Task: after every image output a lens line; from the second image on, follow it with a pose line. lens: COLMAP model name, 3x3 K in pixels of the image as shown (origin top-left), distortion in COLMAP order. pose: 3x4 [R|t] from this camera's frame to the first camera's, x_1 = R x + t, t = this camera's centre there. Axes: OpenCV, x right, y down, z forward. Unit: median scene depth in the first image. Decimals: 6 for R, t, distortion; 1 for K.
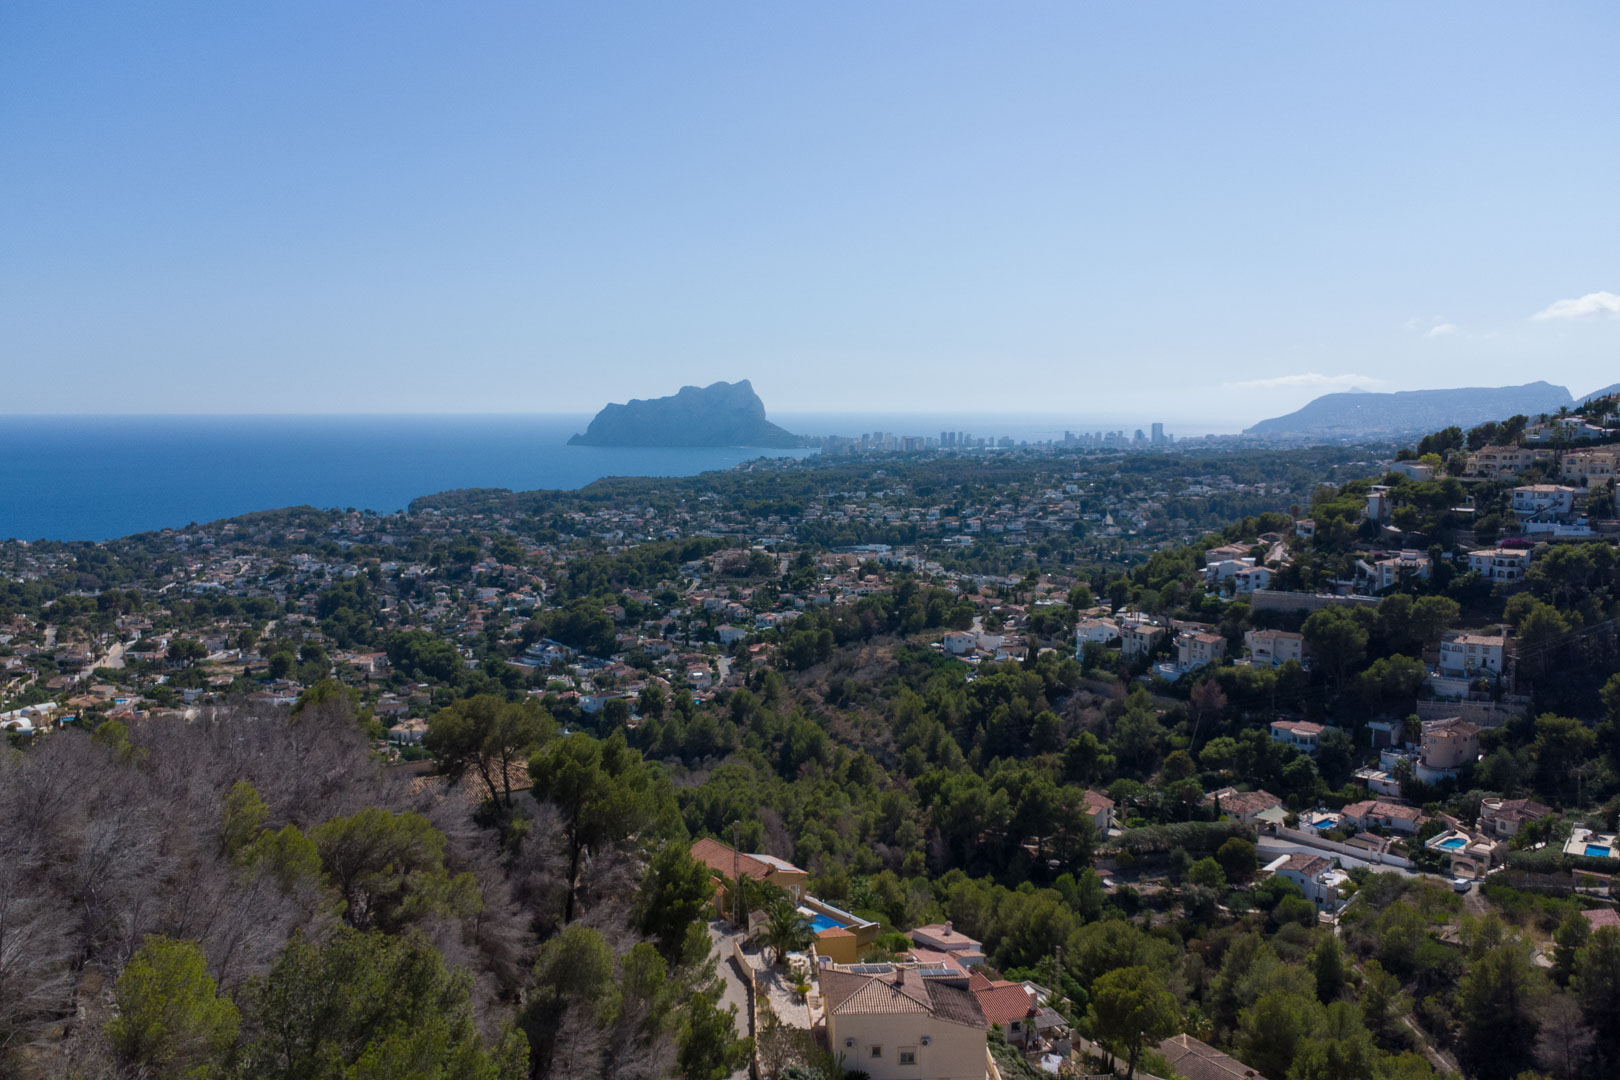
lens RADIAL K [[1301.3, 0, 816.7], [0, 1301.3, 550.2], [0, 0, 1]] dist [0.001189, 0.028401]
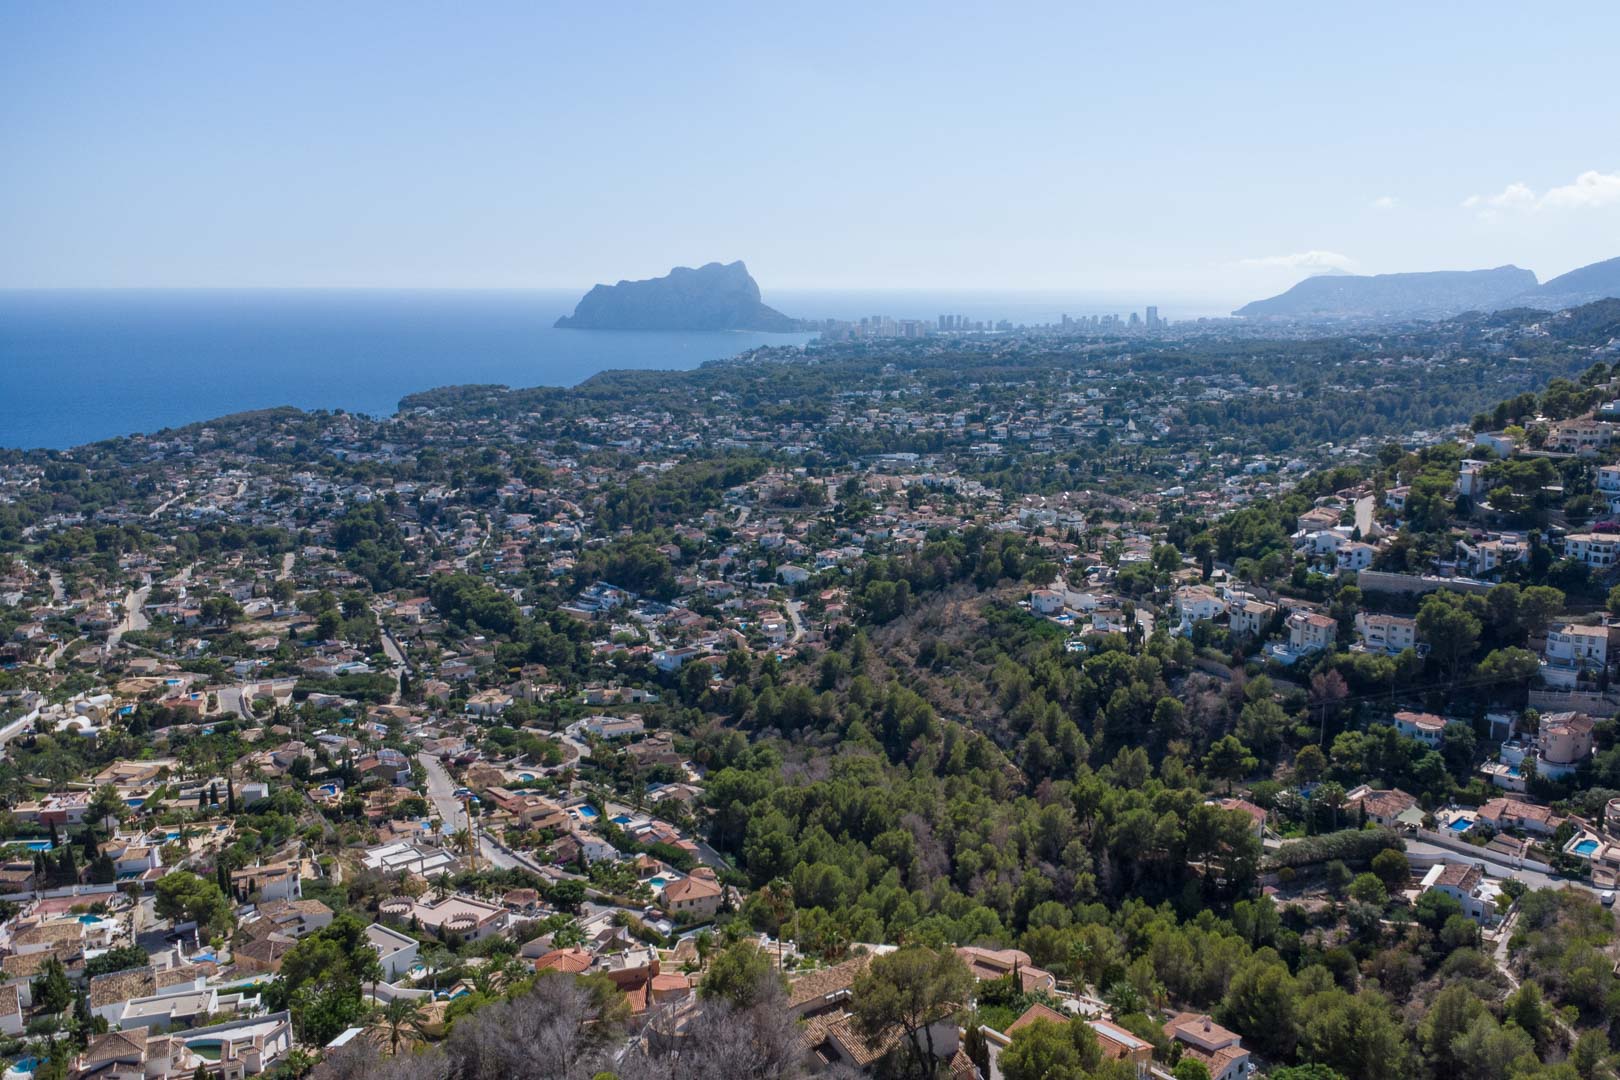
lens RADIAL K [[1301.3, 0, 823.3], [0, 1301.3, 427.0], [0, 0, 1]] dist [0.001189, 0.028401]
pose [[0.994094, -0.016737, 0.107226, -0.150437], [0.007910, 0.996583, 0.082218, -0.131554], [-0.108236, -0.080884, 0.990829, 0.025427]]
